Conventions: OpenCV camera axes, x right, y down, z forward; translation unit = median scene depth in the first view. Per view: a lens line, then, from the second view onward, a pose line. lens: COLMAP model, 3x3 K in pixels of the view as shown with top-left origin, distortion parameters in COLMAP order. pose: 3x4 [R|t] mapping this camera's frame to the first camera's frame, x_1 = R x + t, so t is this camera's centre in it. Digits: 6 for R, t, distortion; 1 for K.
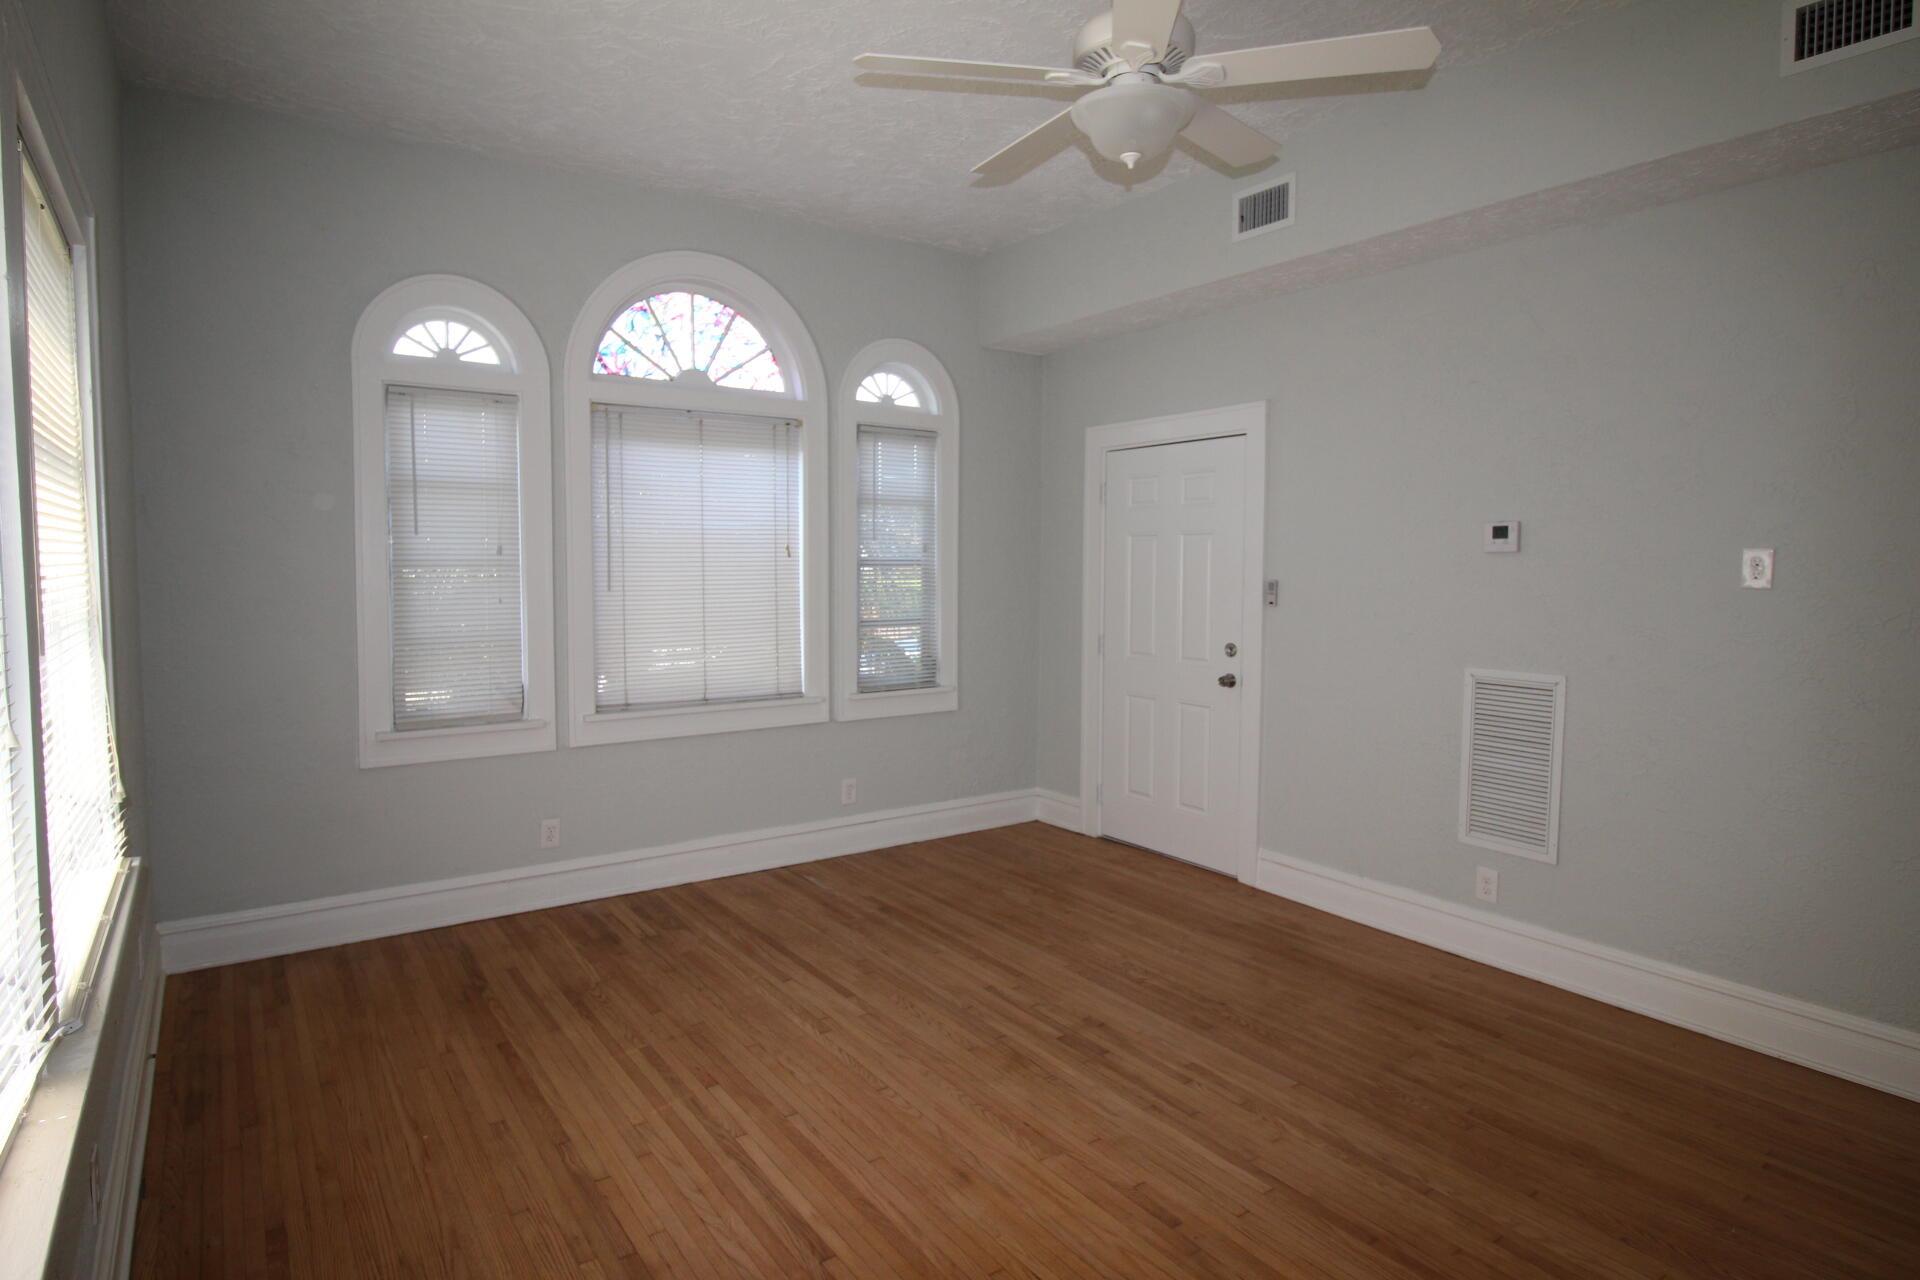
lens RADIAL K [[1047.0, 0, 957.9], [0, 1047.0, 636.0], [0, 0, 1]] dist [0.003233, 0.001973]
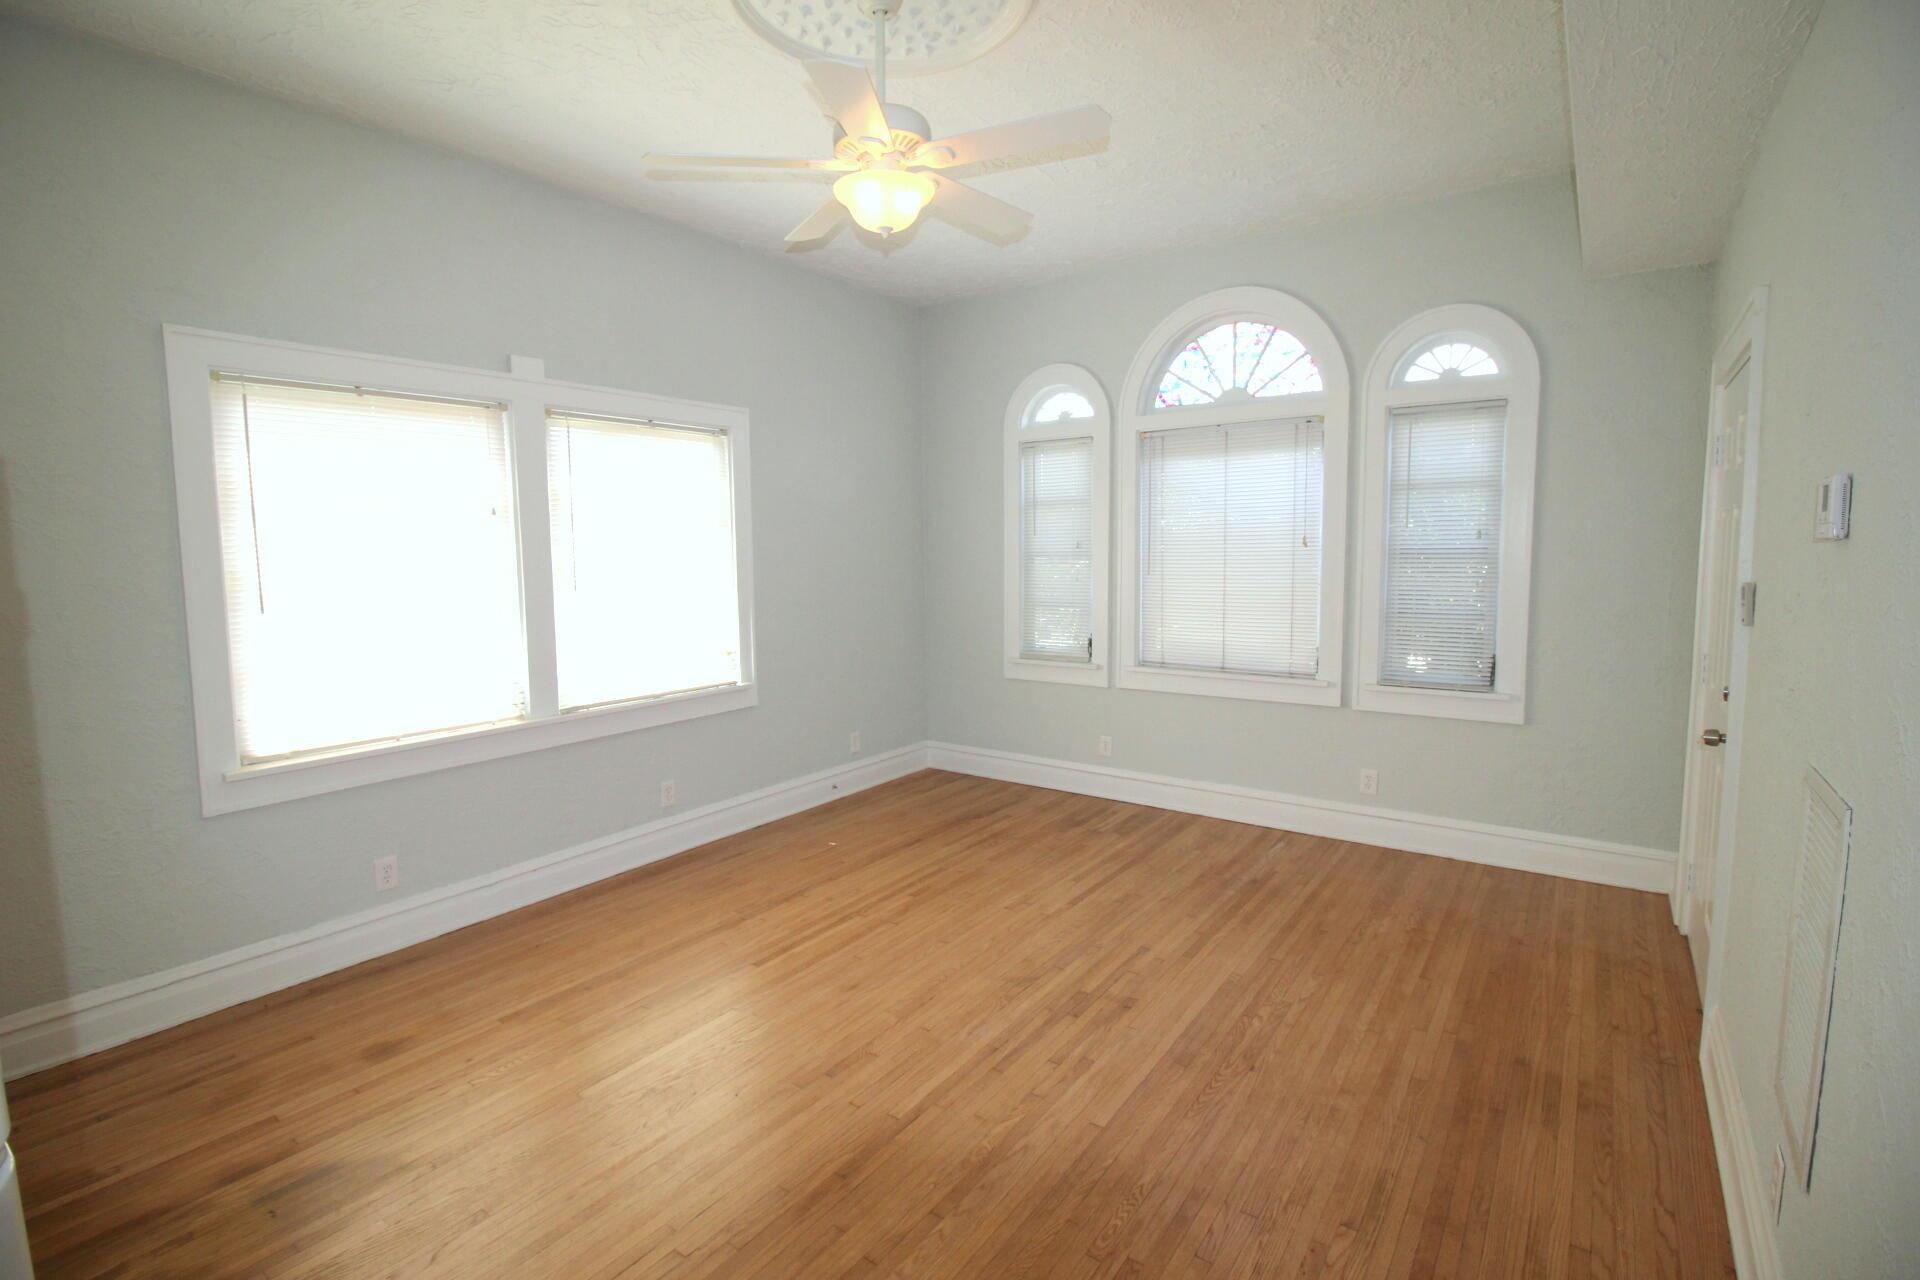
lens RADIAL K [[894.7, 0, 955.9], [0, 894.7, 639.1], [0, 0, 1]] dist [0.001553, -0.004650]
pose [[0.326576, 0.091376, -0.940744, 0.712395], [-0.056587, 0.995421, 0.077042, -0.038450], [0.943475, 0.028074, 0.330252, 0.439591]]
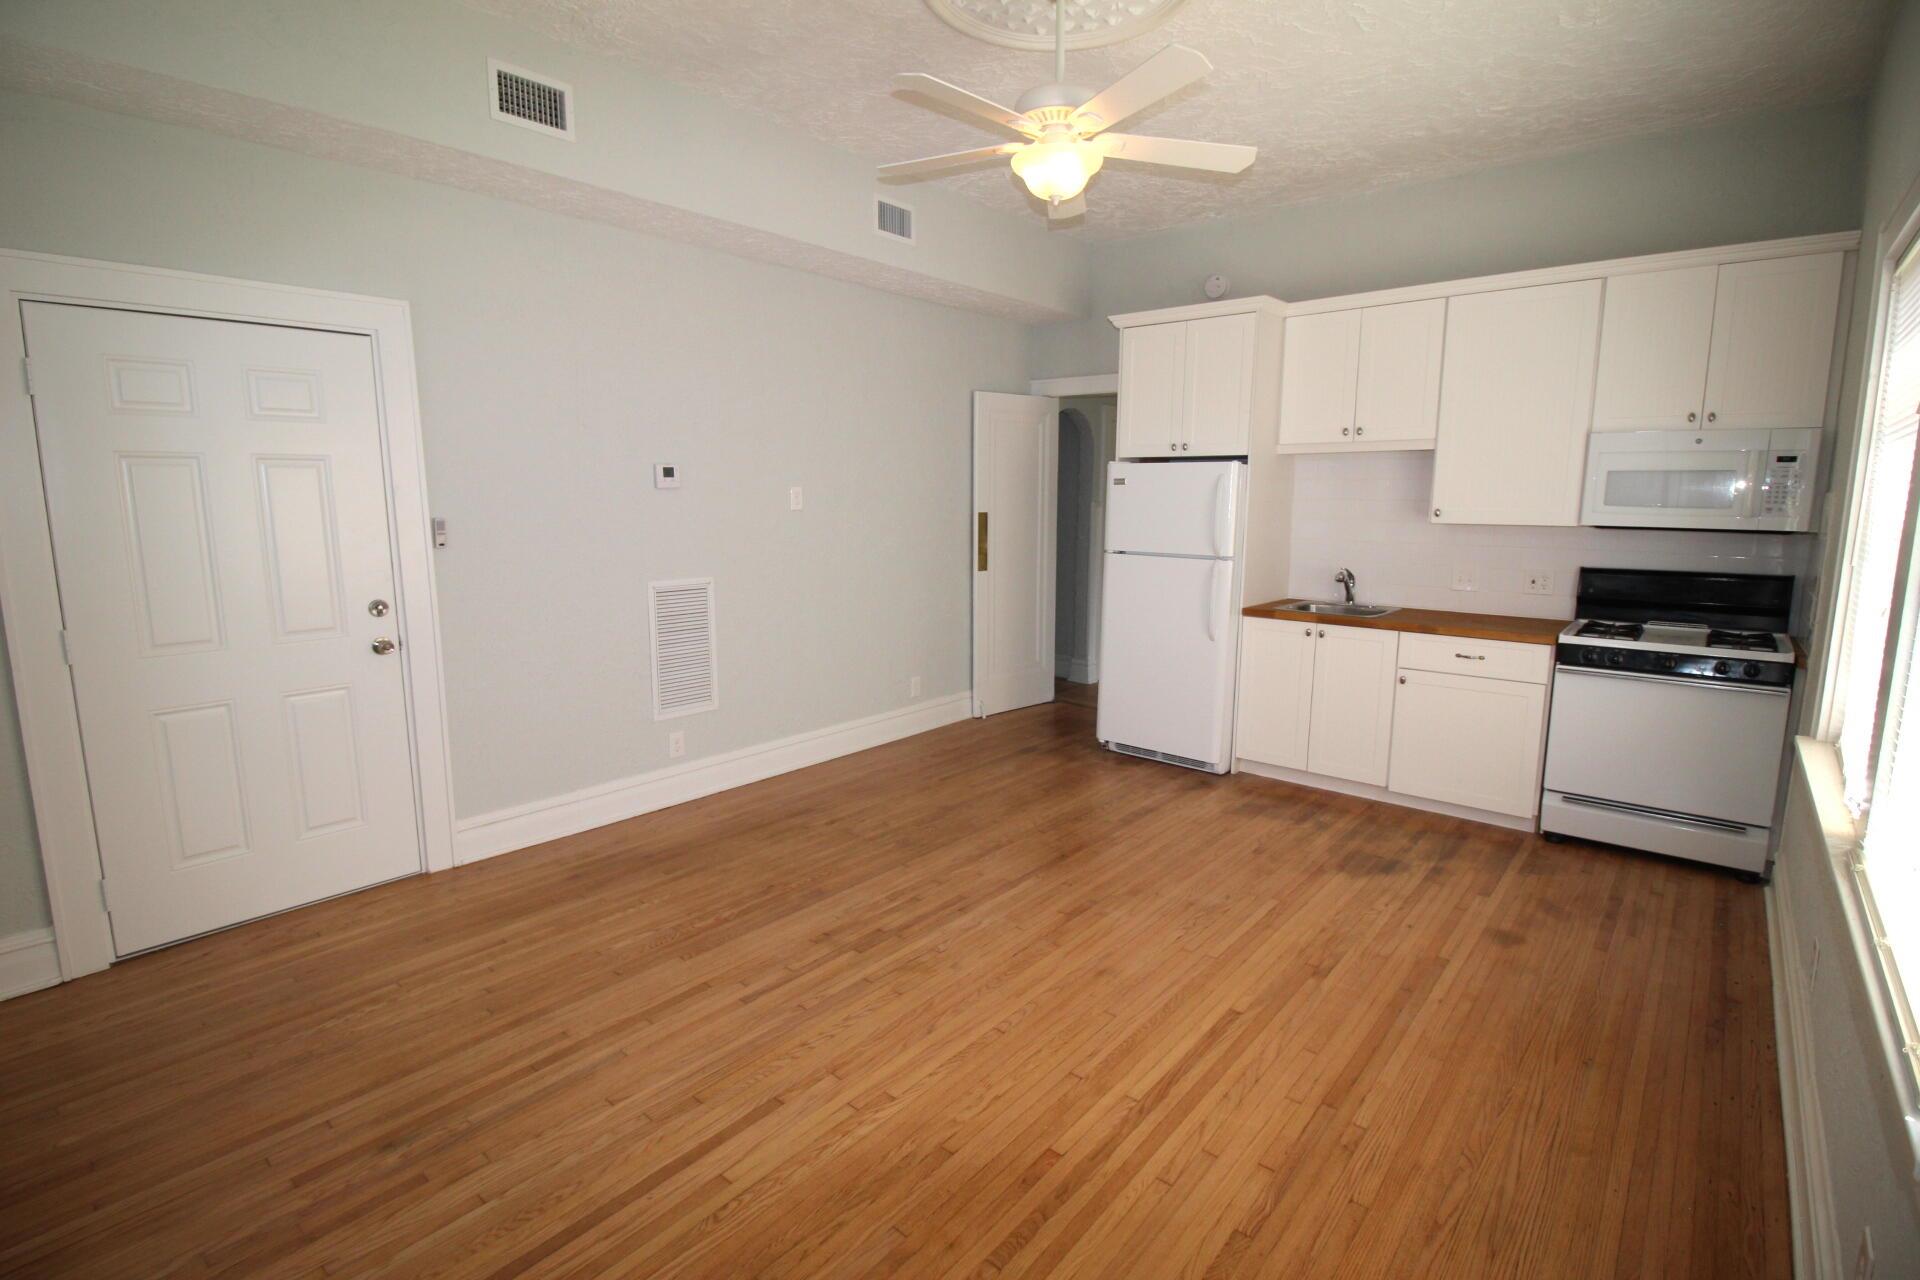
lens RADIAL K [[894.7, 0, 946.0], [0, 894.7, 630.7], [0, 0, 1]] dist [0.001553, -0.004650]
pose [[-0.238481, -0.154090, 0.958845, -0.587733], [0.066634, 0.982409, 0.174449, -0.070231], [-0.968859, 0.105494, -0.224018, 0.856317]]
